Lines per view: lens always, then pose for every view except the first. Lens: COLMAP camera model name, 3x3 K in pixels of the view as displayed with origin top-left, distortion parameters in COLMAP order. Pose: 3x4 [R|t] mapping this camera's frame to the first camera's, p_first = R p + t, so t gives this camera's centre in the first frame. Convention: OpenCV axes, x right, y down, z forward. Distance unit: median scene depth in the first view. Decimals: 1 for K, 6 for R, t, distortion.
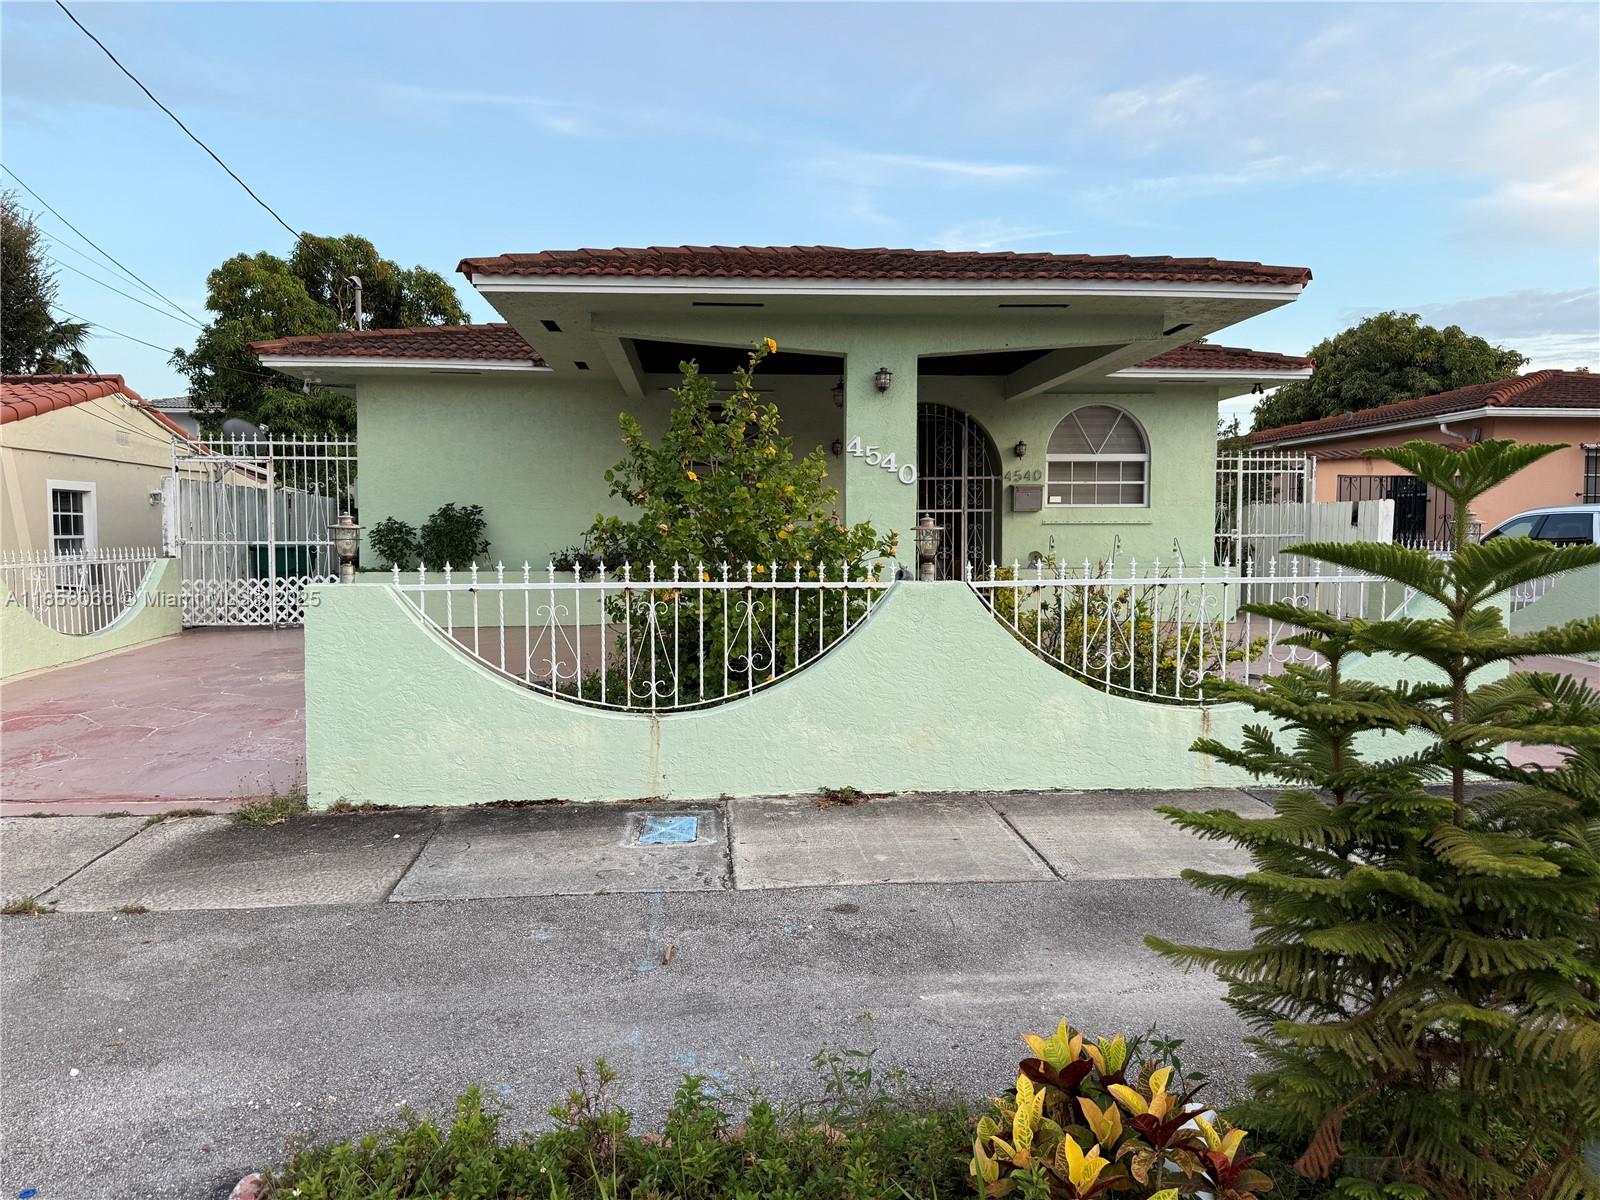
lens RADIAL K [[1074.8, 0, 844.9], [0, 1074.8, 601.7], [0, 0, 1]] dist [0.073990, -0.081723]
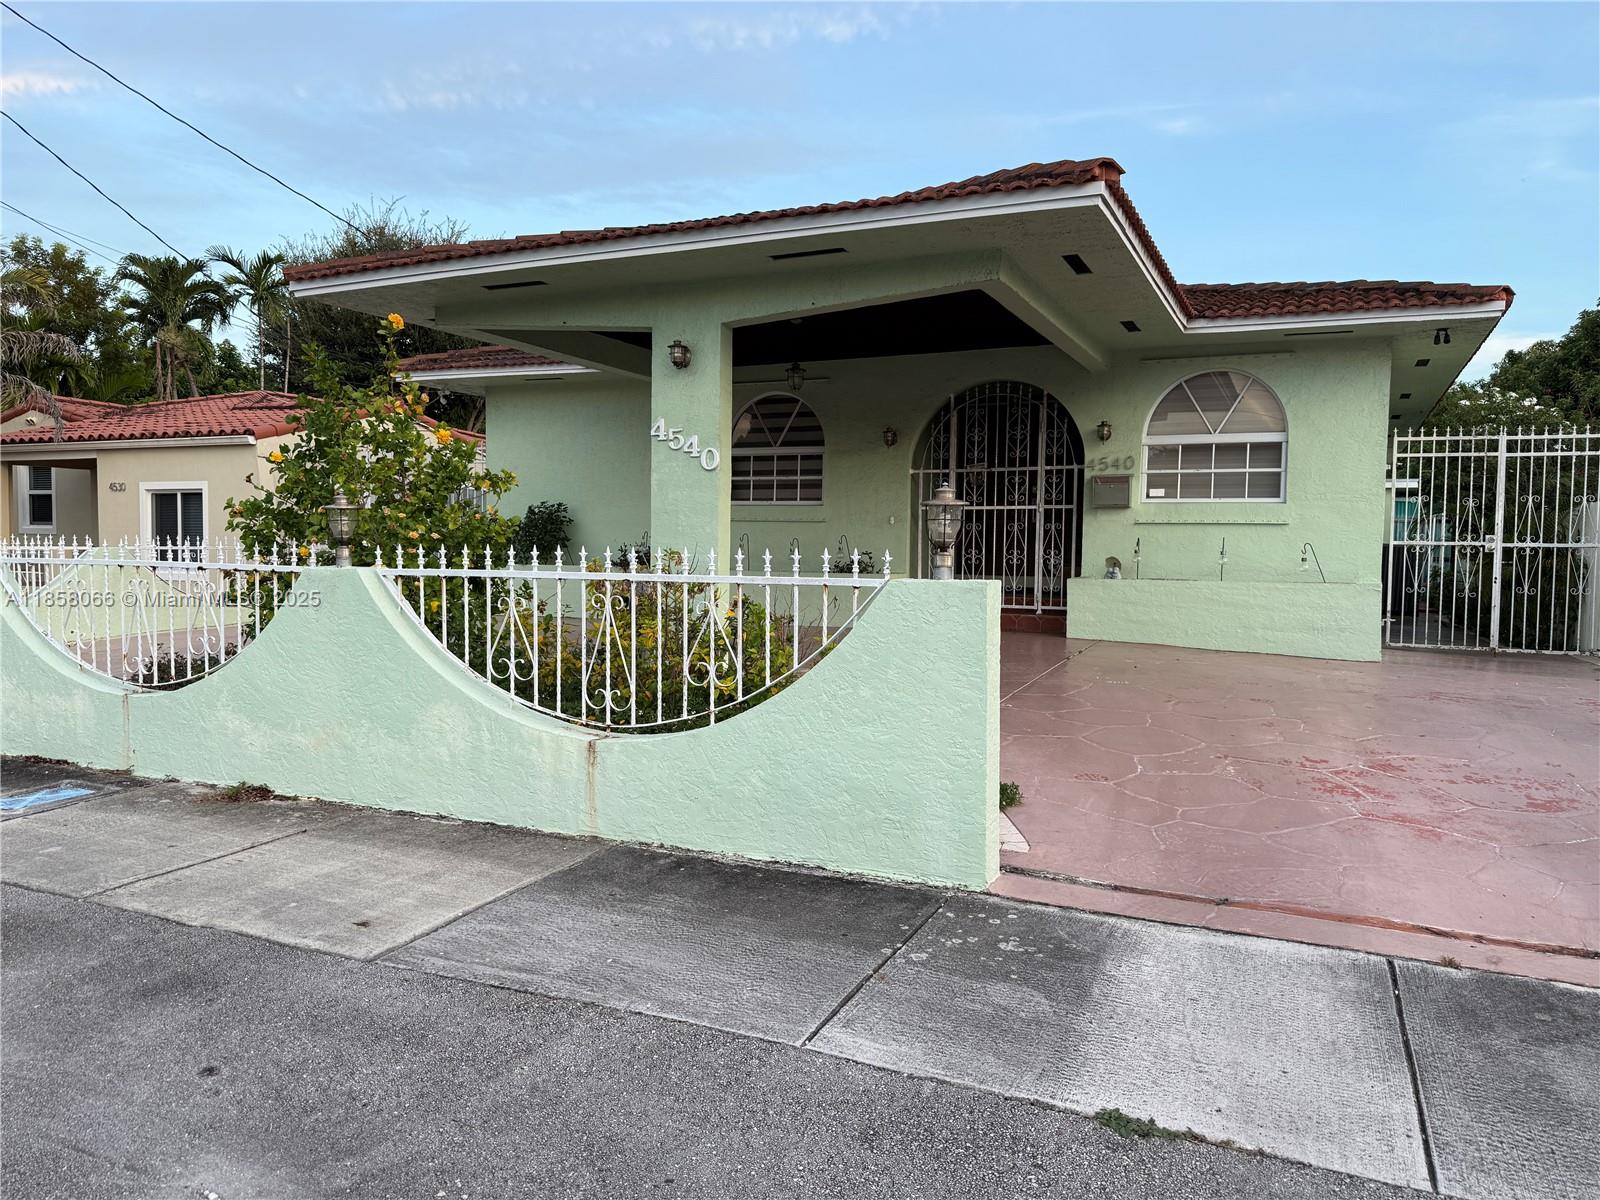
lens RADIAL K [[1130.8, 0, 914.0], [0, 1130.8, 600.9], [0, 0, 1]] dist [0.088964, -0.092884]
pose [[0.871055, 0.034802, -0.489951, 0.484929], [-0.043161, 0.999051, -0.005771, -0.002894], [0.489285, 0.026173, 0.871731, 0.199238]]
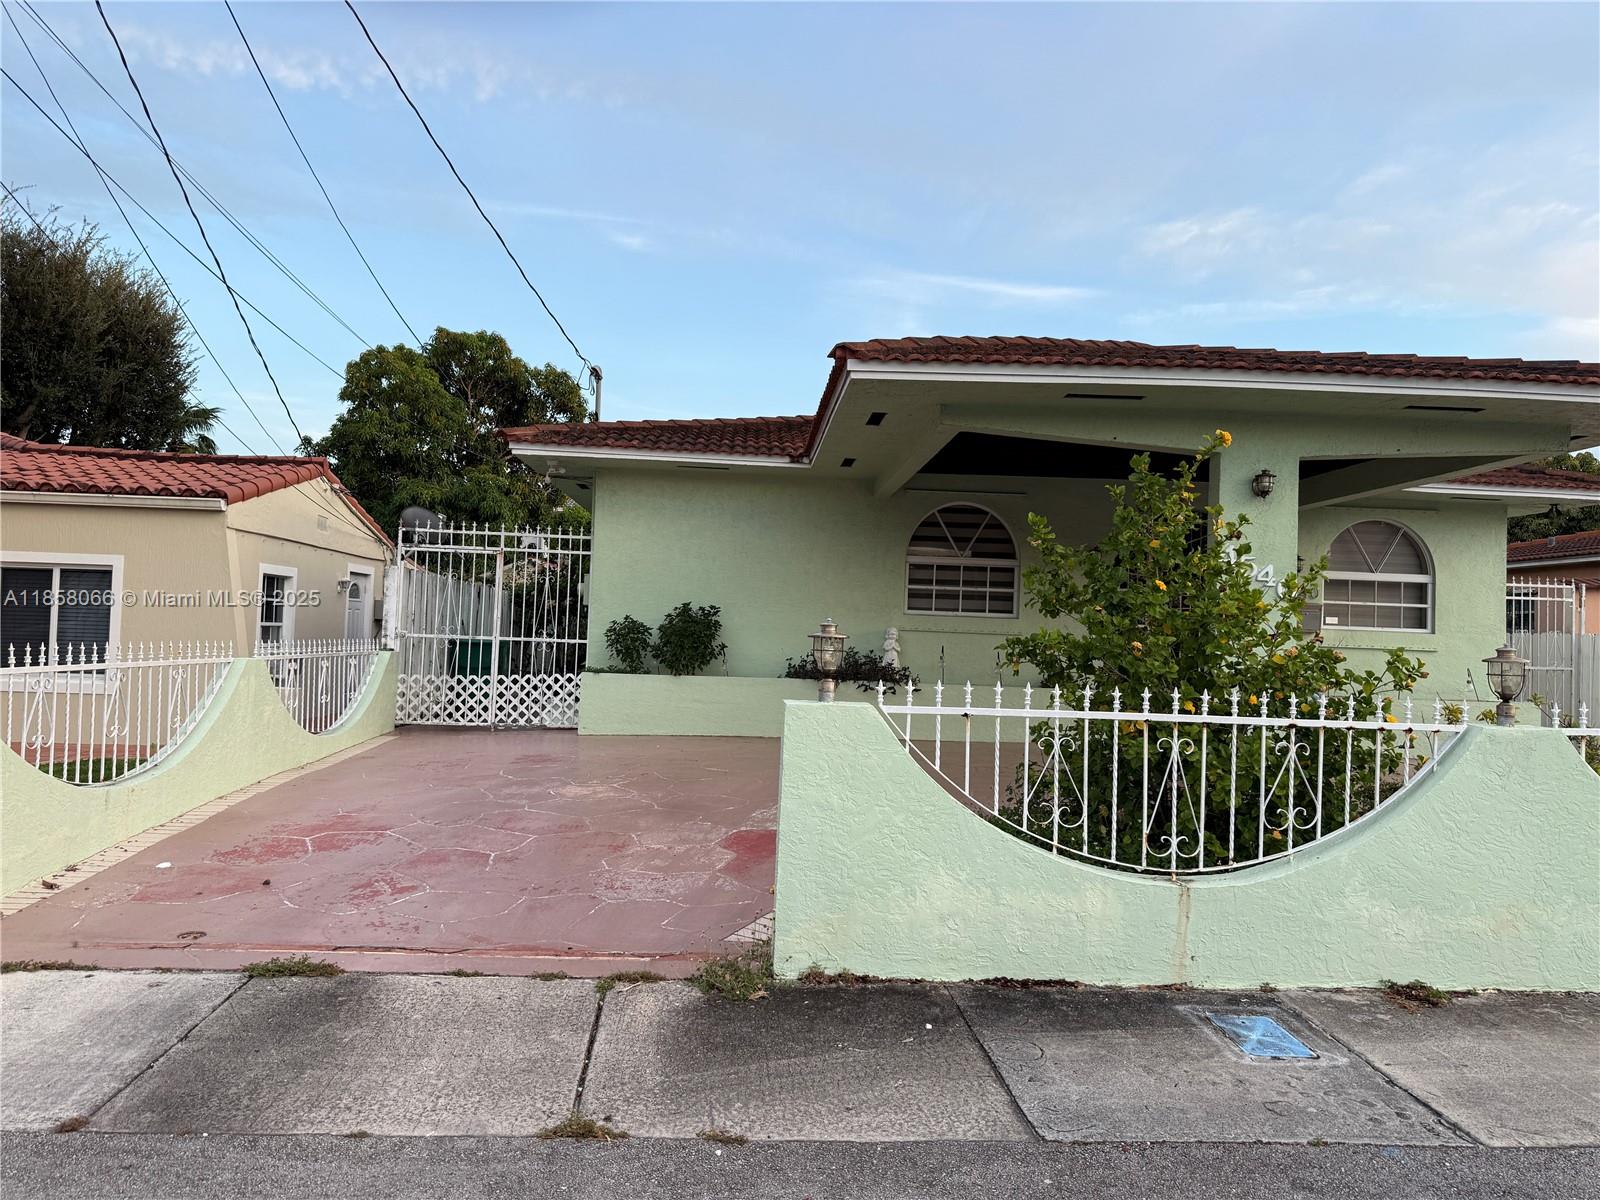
lens RADIAL K [[1074.8, 0, 844.9], [0, 1074.8, 601.7], [0, 0, 1]] dist [0.073990, -0.081723]
pose [[0.998899, 0.034870, -0.031392, -0.201982], [-0.037742, 0.994655, -0.096112, -0.007099], [0.027873, 0.097191, 0.994875, 0.075868]]
